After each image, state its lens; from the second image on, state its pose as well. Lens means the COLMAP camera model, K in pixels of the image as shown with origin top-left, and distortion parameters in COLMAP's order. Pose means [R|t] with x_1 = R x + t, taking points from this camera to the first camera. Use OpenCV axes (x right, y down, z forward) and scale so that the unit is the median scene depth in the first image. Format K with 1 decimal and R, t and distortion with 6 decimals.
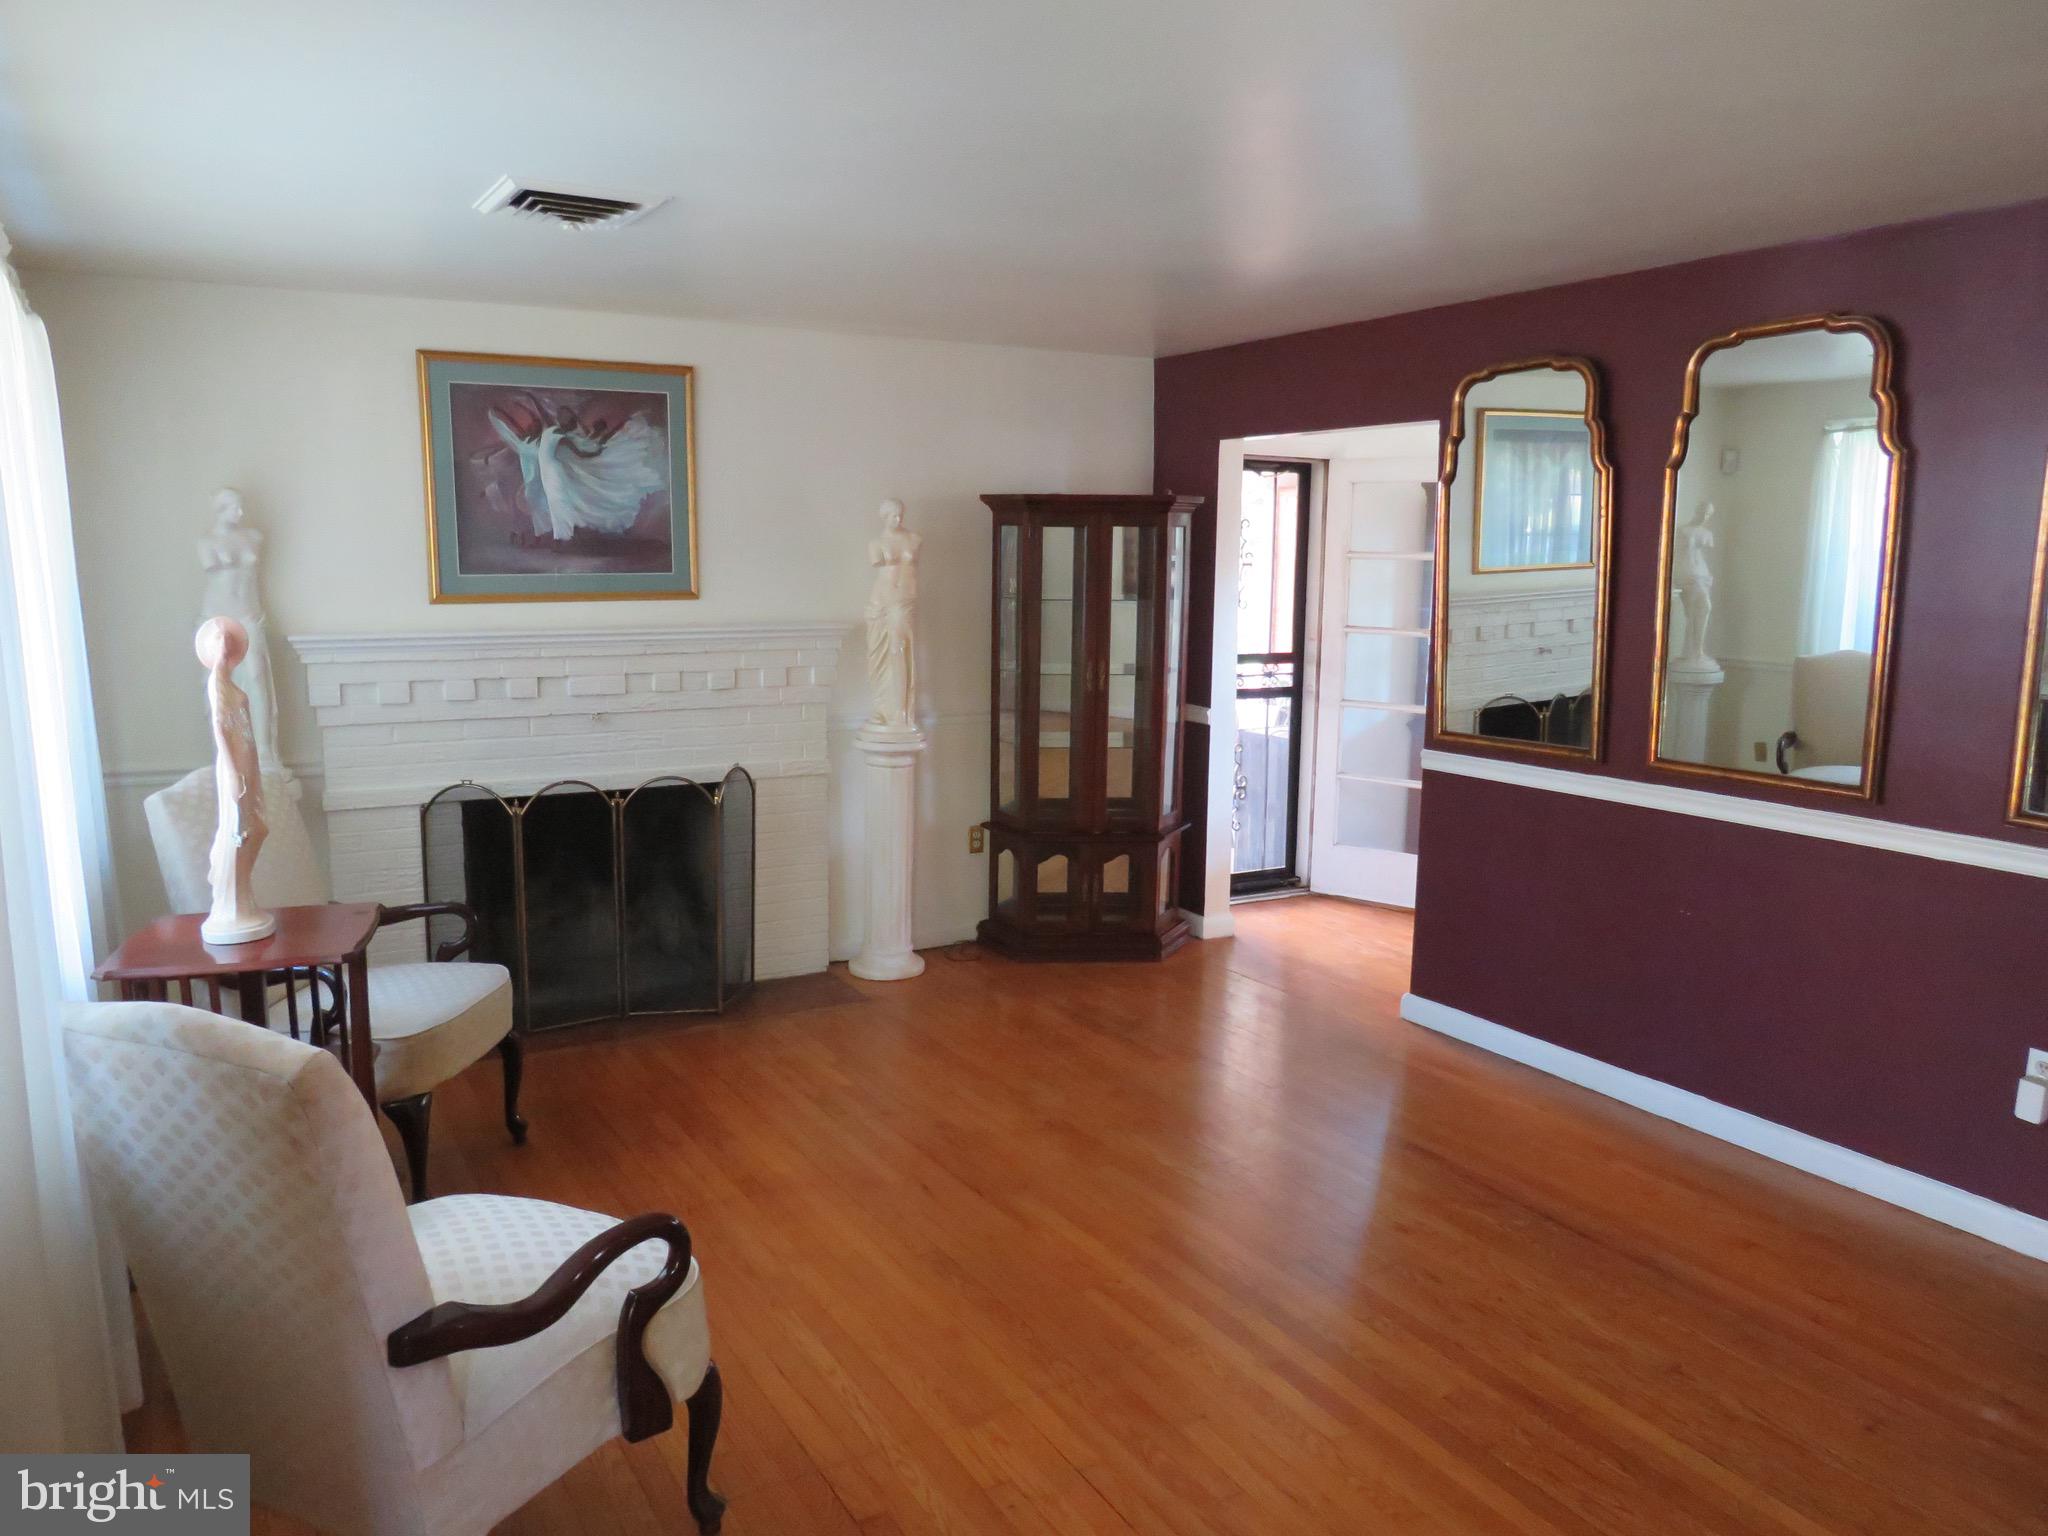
lens RADIAL K [[1458.2, 0, 1024.0], [0, 1458.2, 768.0], [0, 0, 1]] dist [-0.015784, 0.008307]
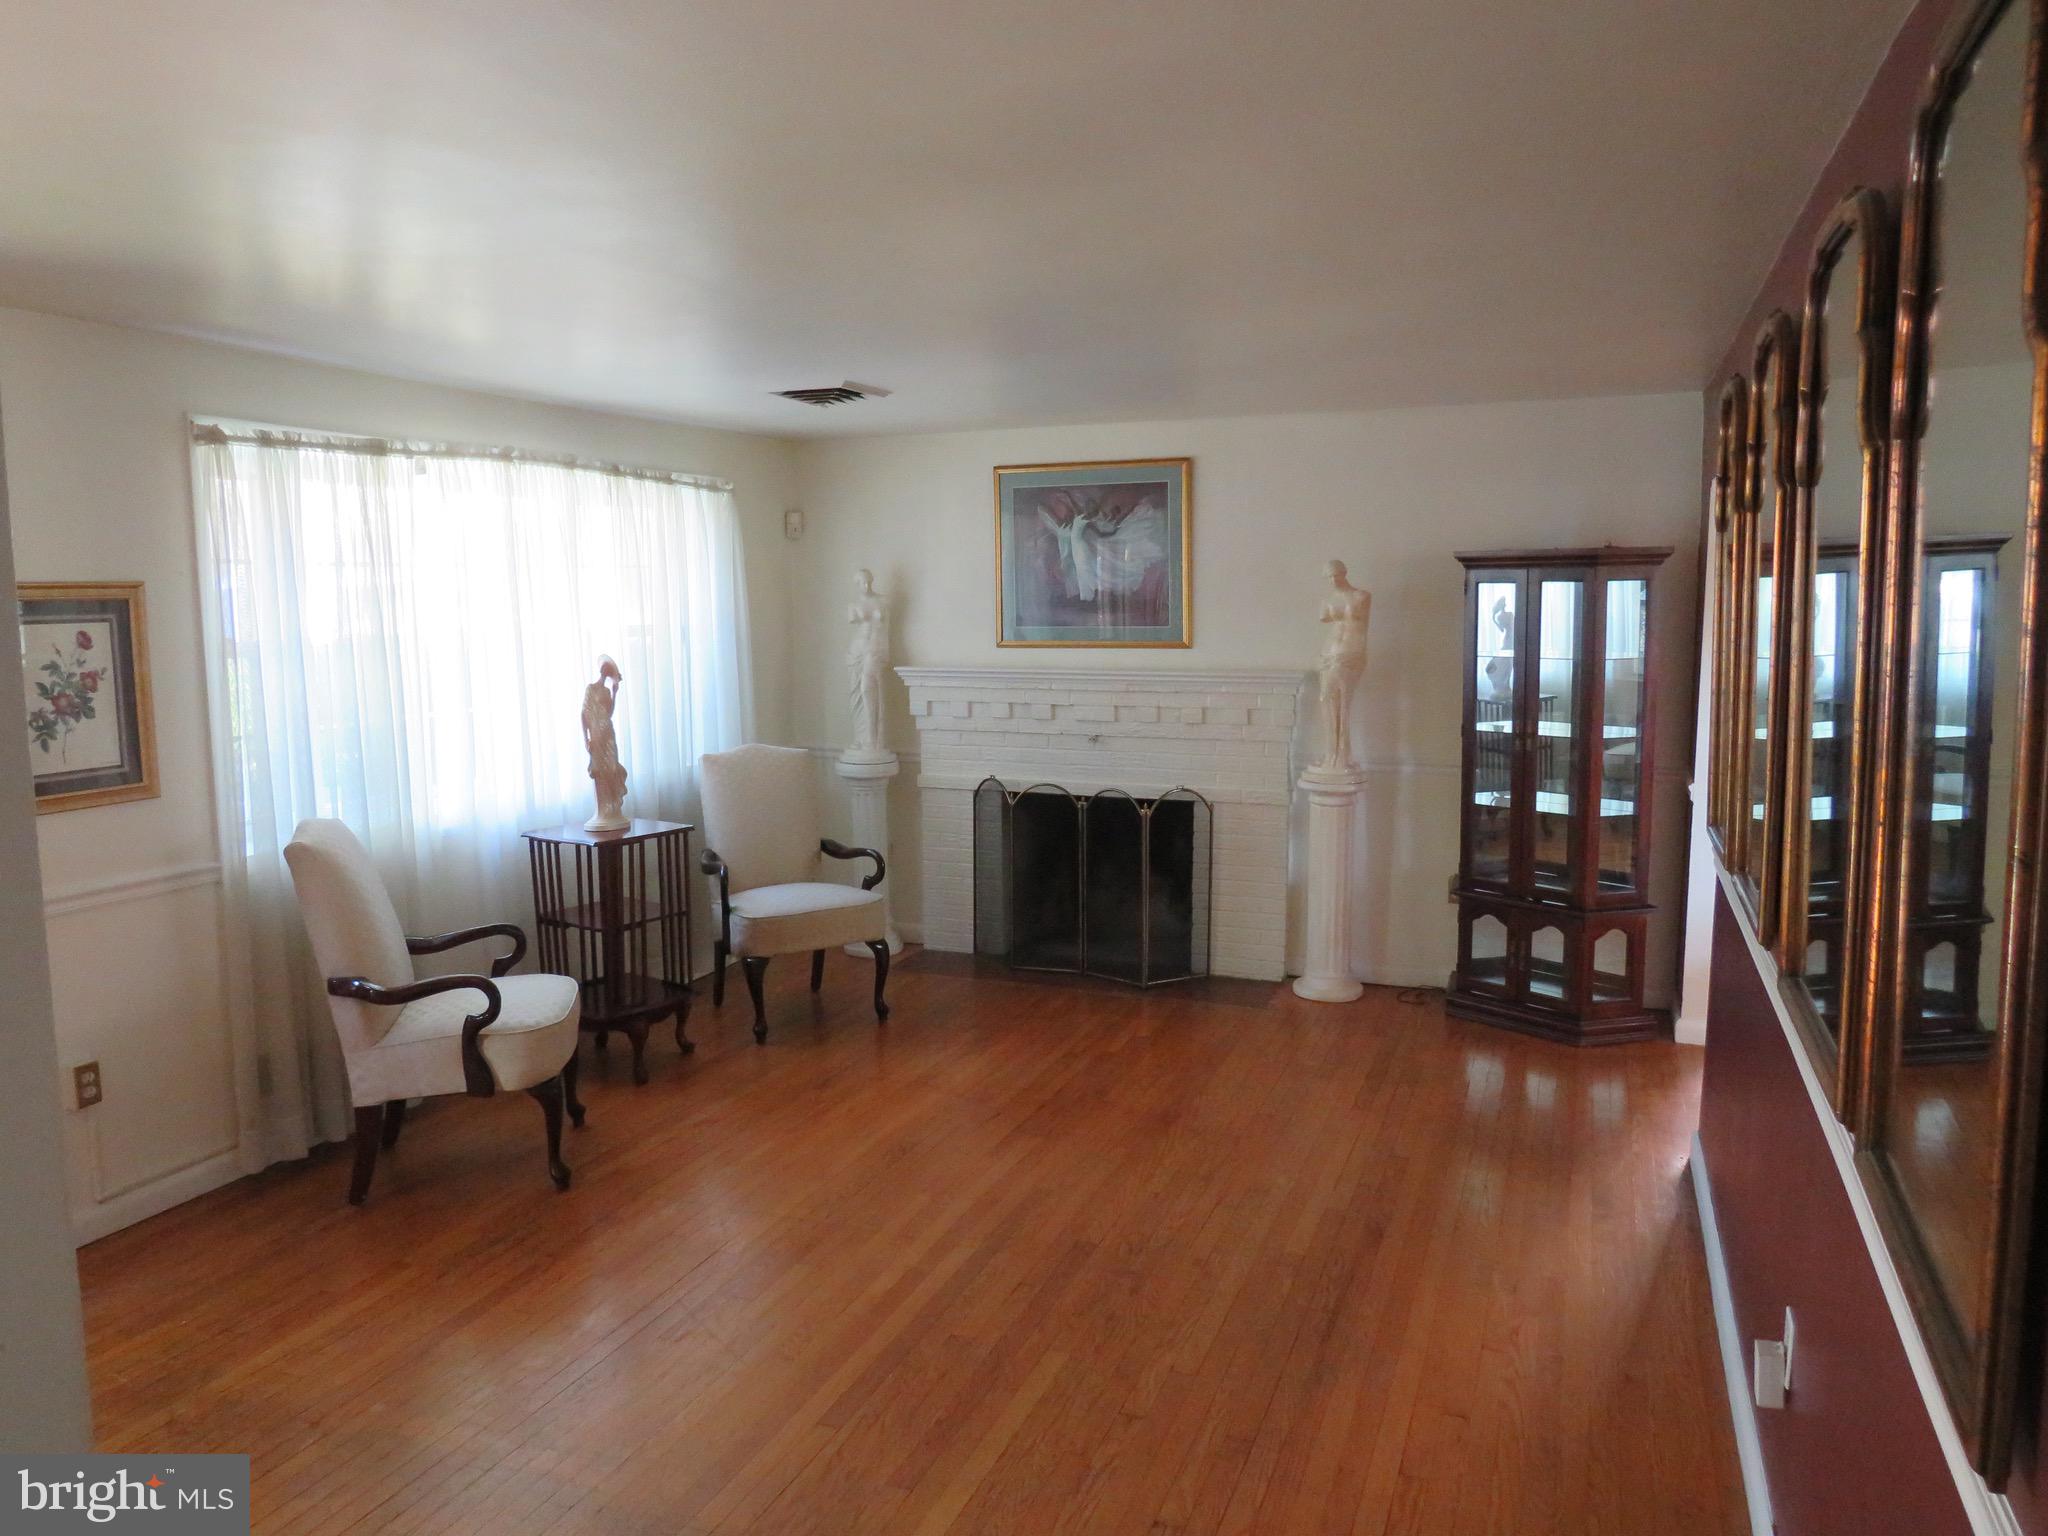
lens RADIAL K [[1435.0, 0, 998.3], [0, 1435.0, 765.1], [0, 0, 1]] dist [-0.036339, -0.001542]
pose [[0.614341, 0.084841, -0.784466, 0.615946], [-0.106636, 0.994009, 0.023993, -0.031074], [0.781802, 0.068913, 0.619707, 0.146249]]
